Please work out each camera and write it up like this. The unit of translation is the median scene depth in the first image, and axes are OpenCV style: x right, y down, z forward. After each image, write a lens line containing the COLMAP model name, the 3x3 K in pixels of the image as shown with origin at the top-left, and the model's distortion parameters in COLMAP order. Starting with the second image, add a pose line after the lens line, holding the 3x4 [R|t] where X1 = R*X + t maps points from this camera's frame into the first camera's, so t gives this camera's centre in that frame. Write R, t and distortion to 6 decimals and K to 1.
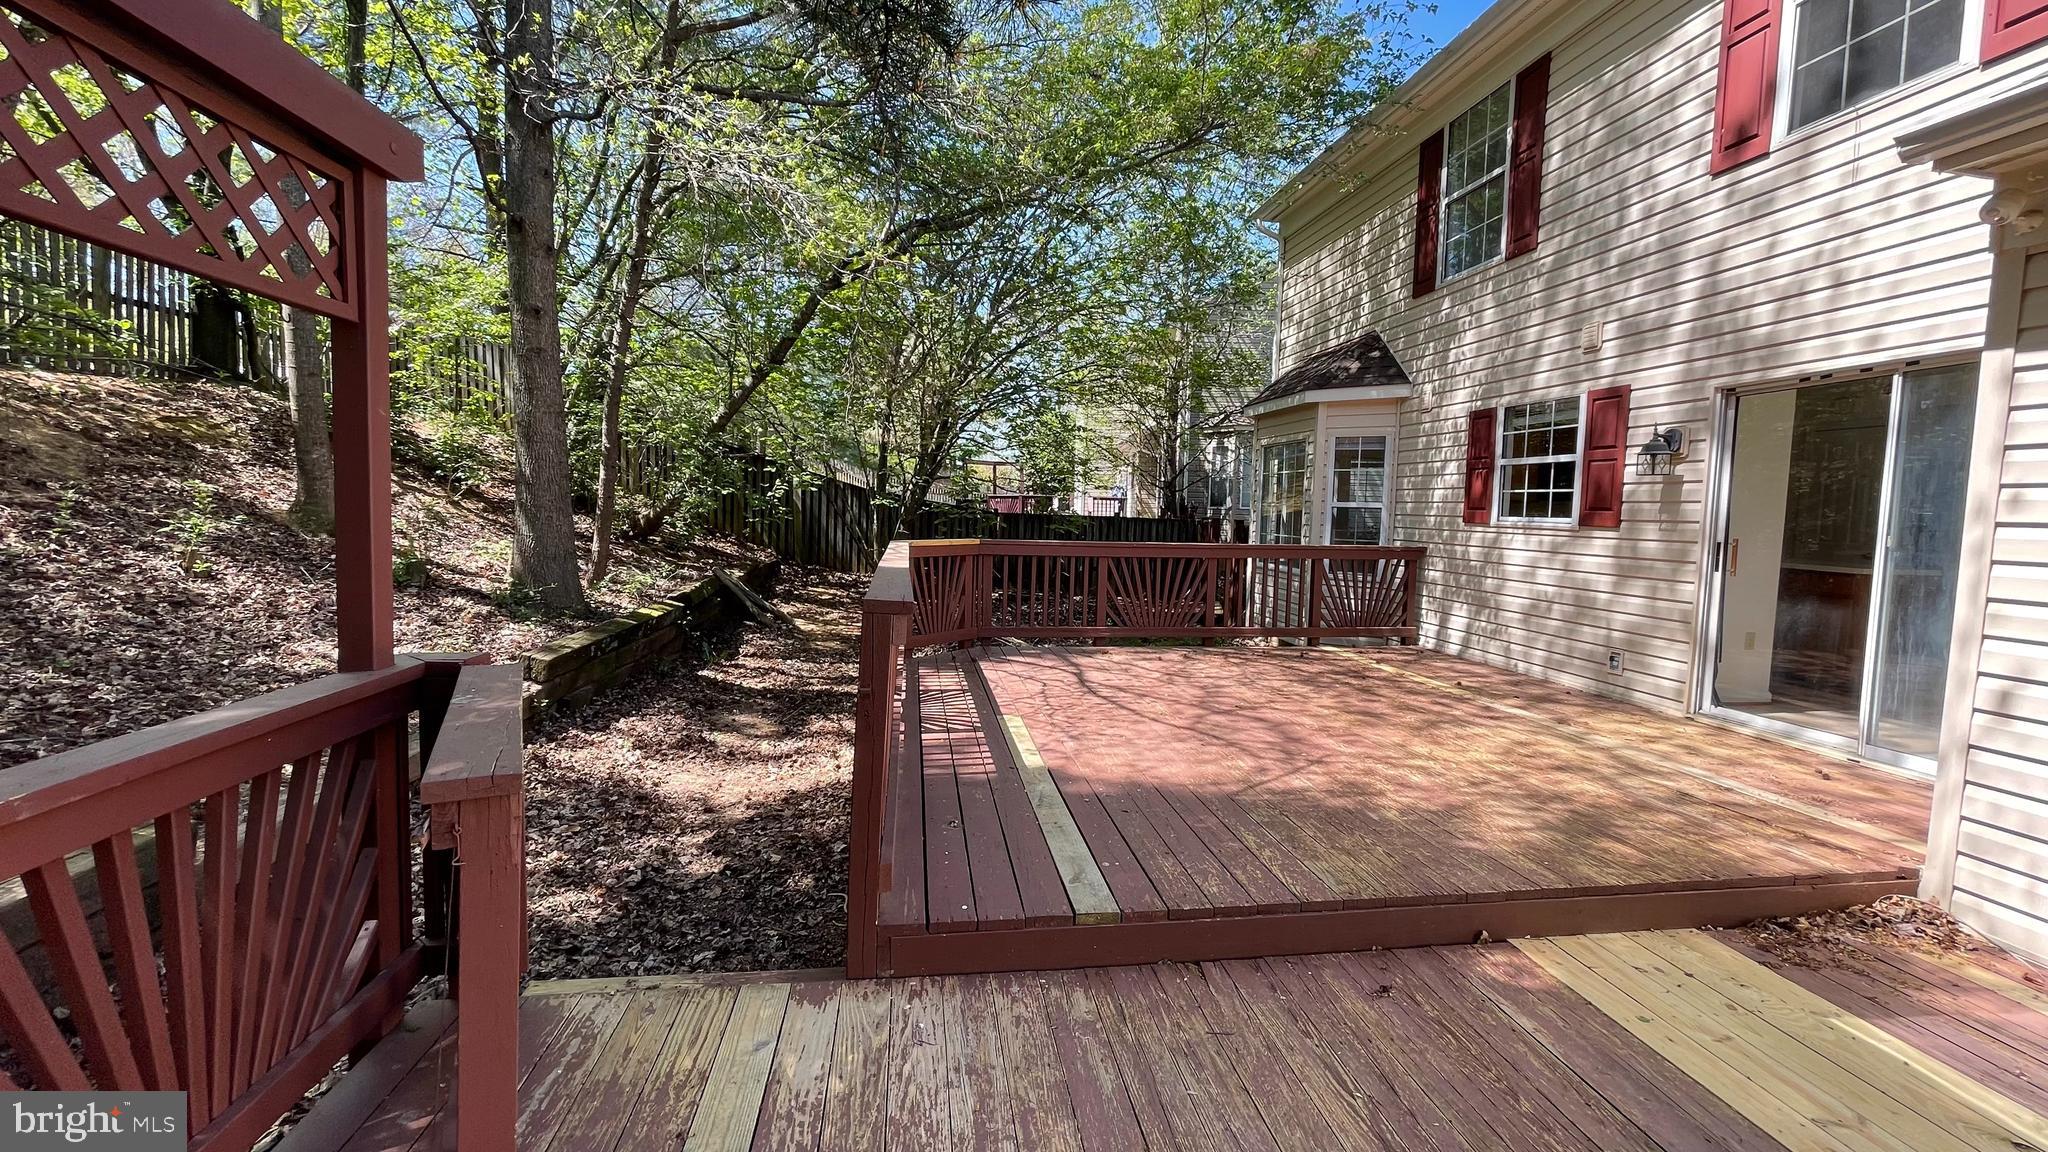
lens RADIAL K [[822.0, 0, 1022.8], [0, 822.0, 569.8], [0, 0, 1]] dist [-0.002574, -0.000620]
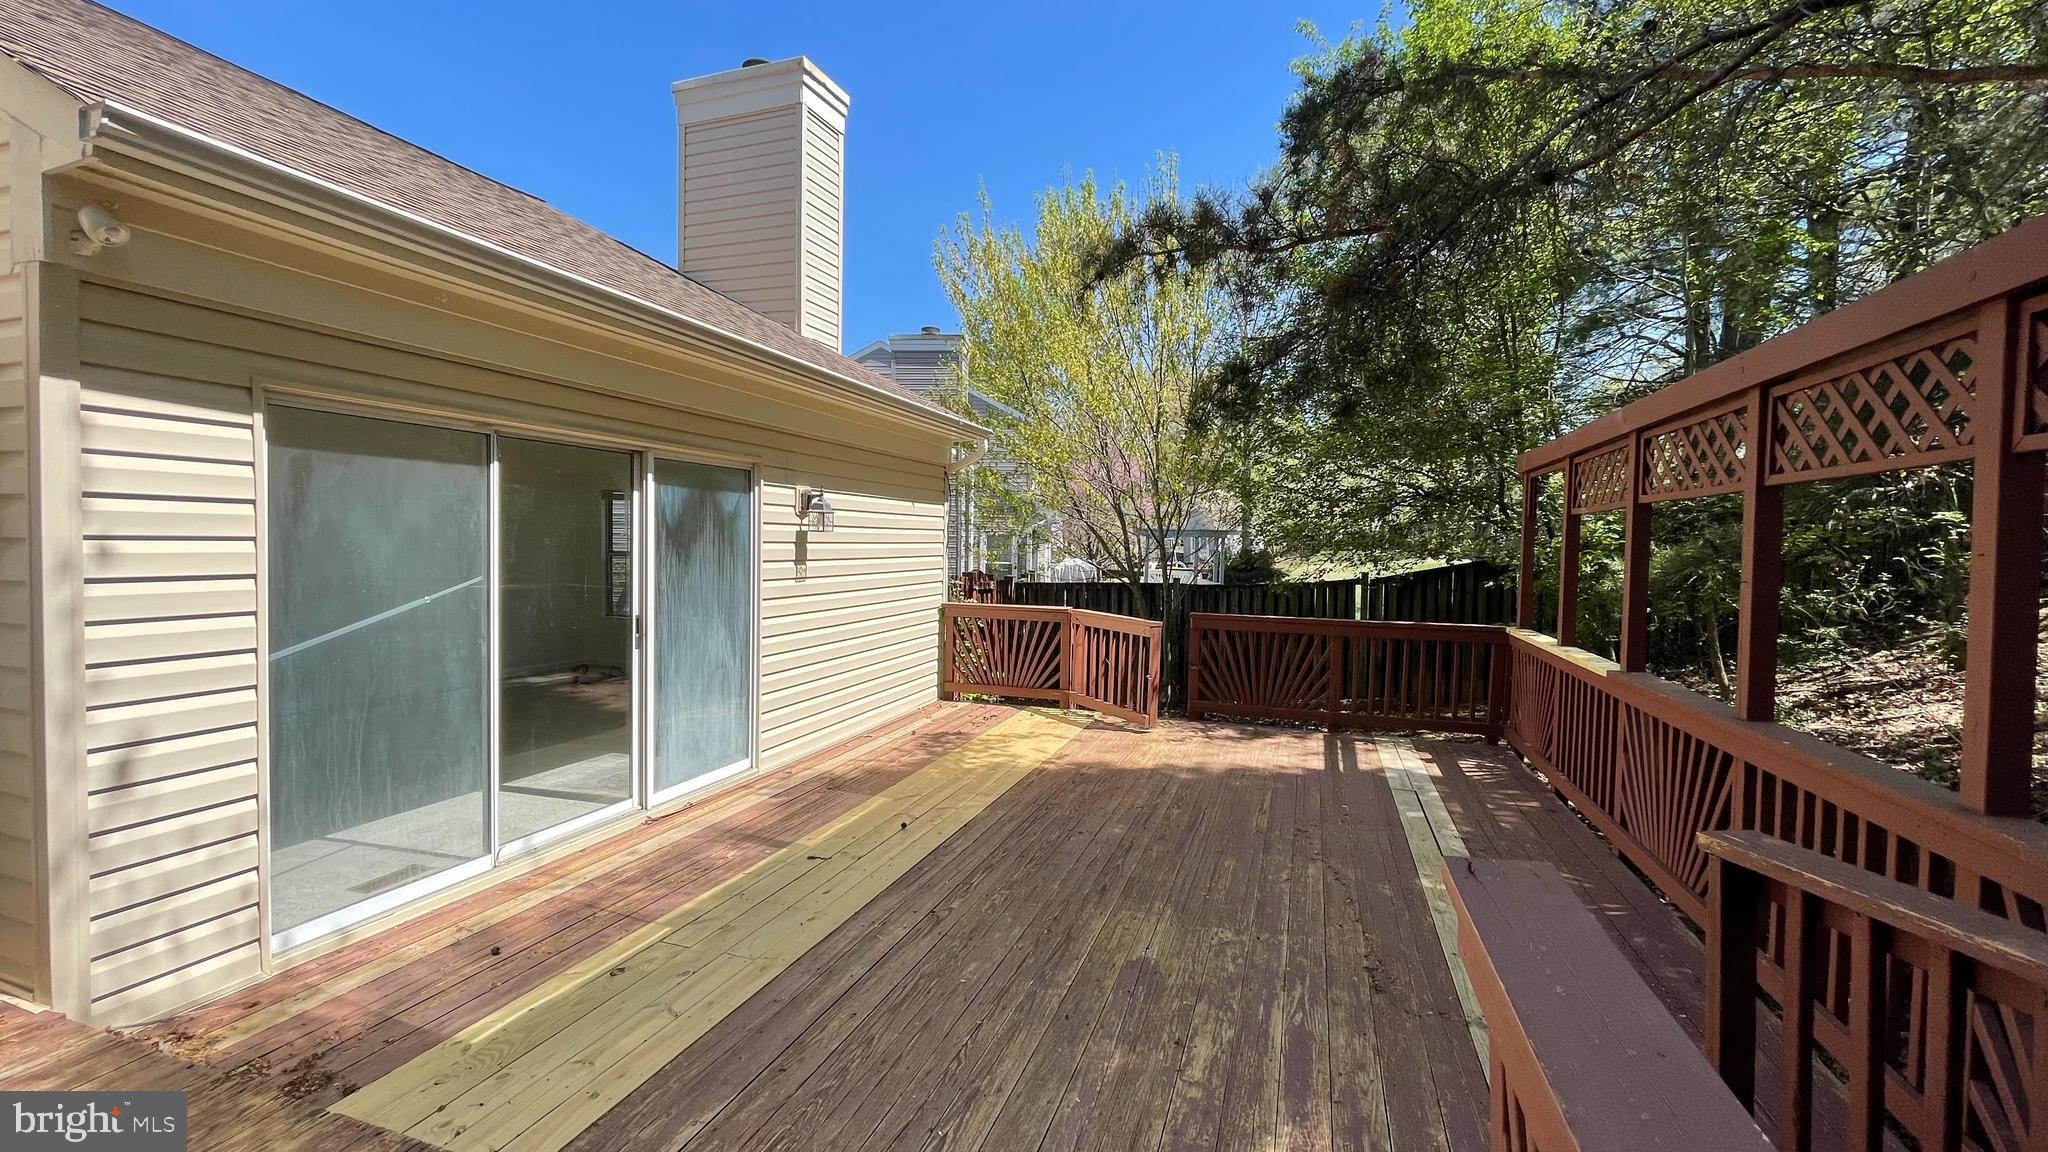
lens RADIAL K [[822.0, 0, 1025.8], [0, 822.0, 569.4], [0, 0, 1]] dist [-0.002574, -0.000620]
pose [[-0.897000, -0.046509, 0.439578, -0.048751], [0.000969, 0.994240, 0.107172, -0.078119], [-0.442030, 0.096559, -0.891788, 0.648605]]
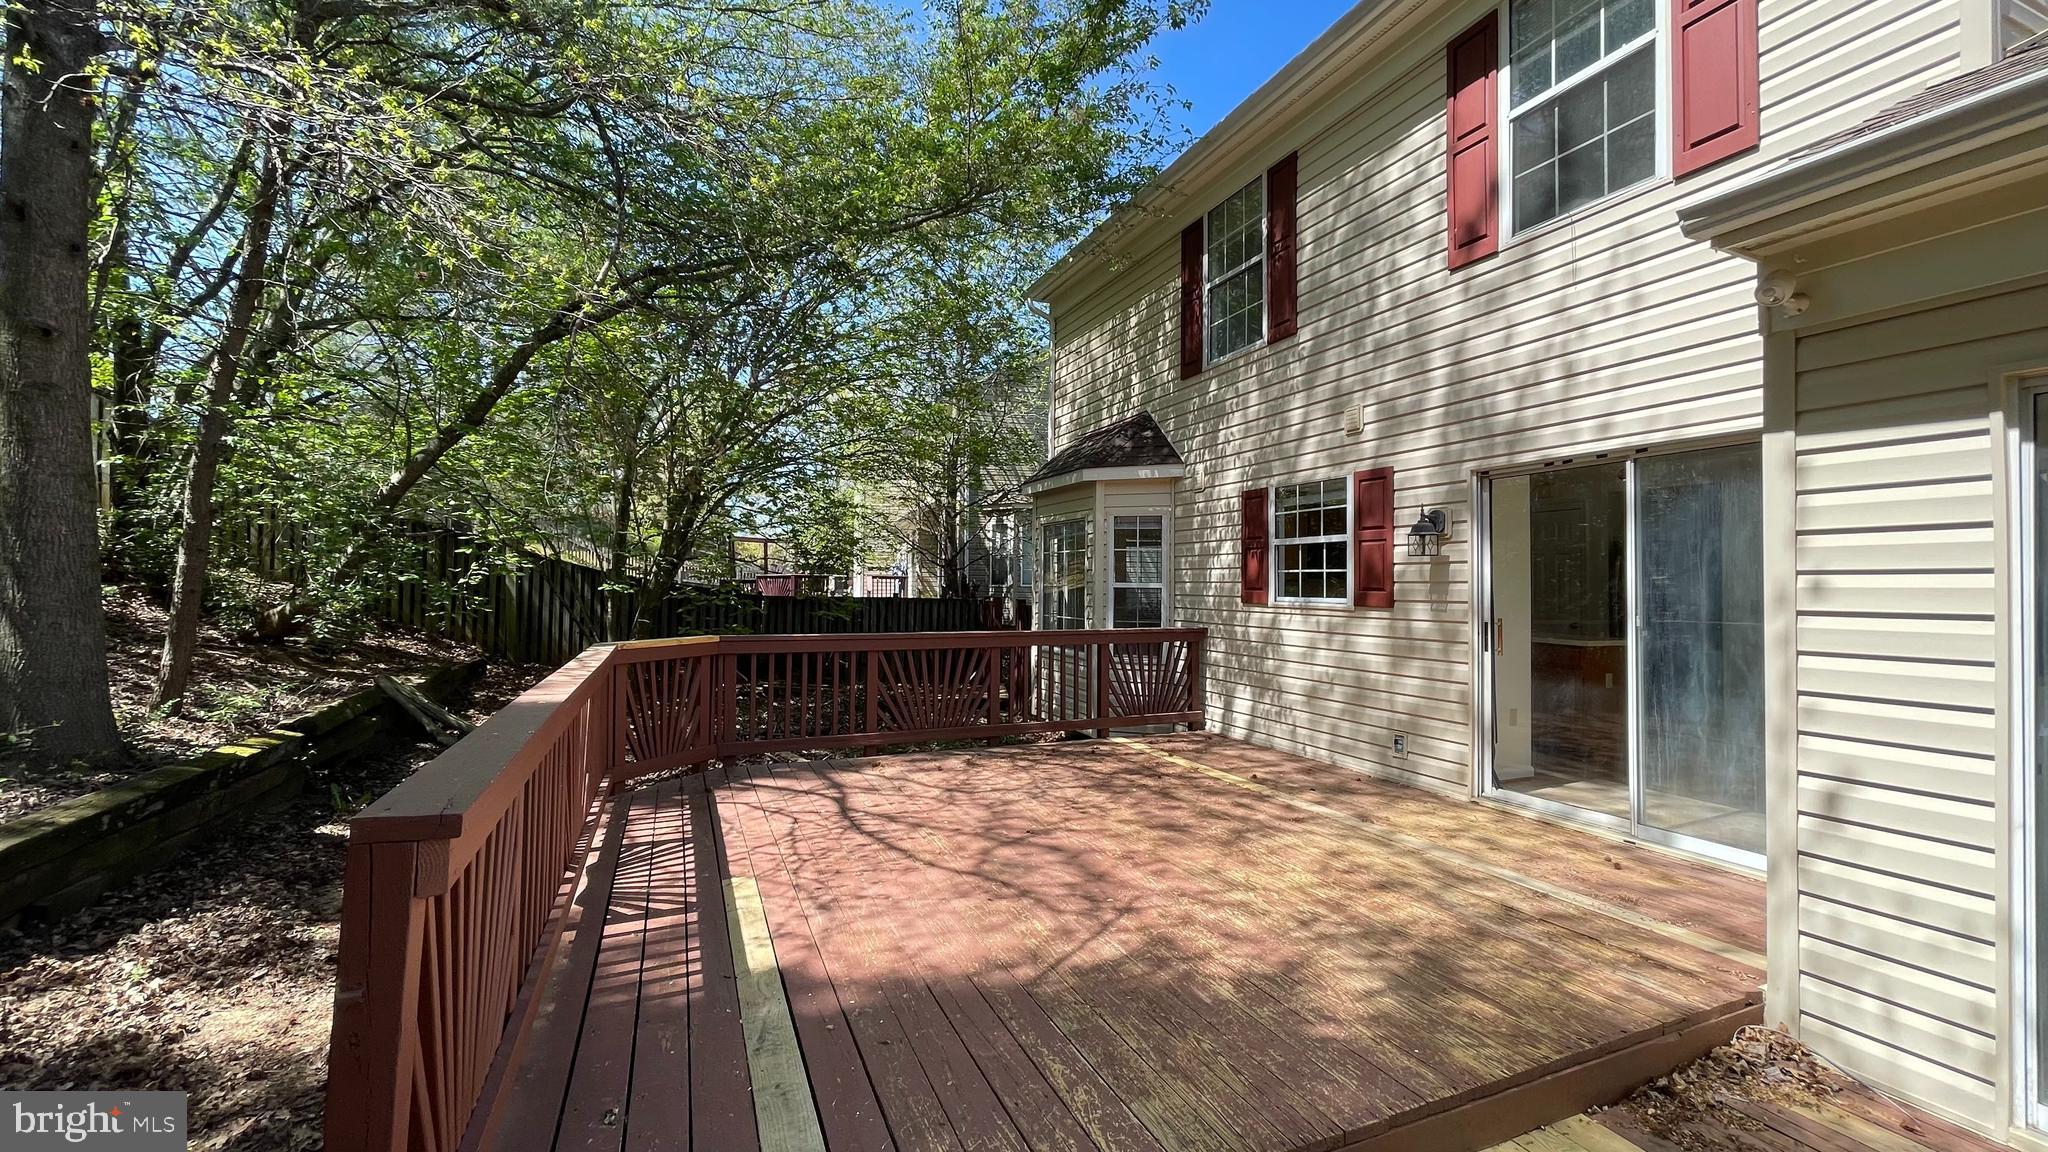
lens RADIAL K [[822.0, 0, 1021.4], [0, 822.0, 565.9], [0, 0, 1]] dist [-0.002574, -0.000620]
pose [[0.966406, -0.009584, 0.256841, 0.036584], [0.034371, 0.995148, -0.092193, -0.025848], [-0.254712, 0.097924, 0.962046, 0.150826]]
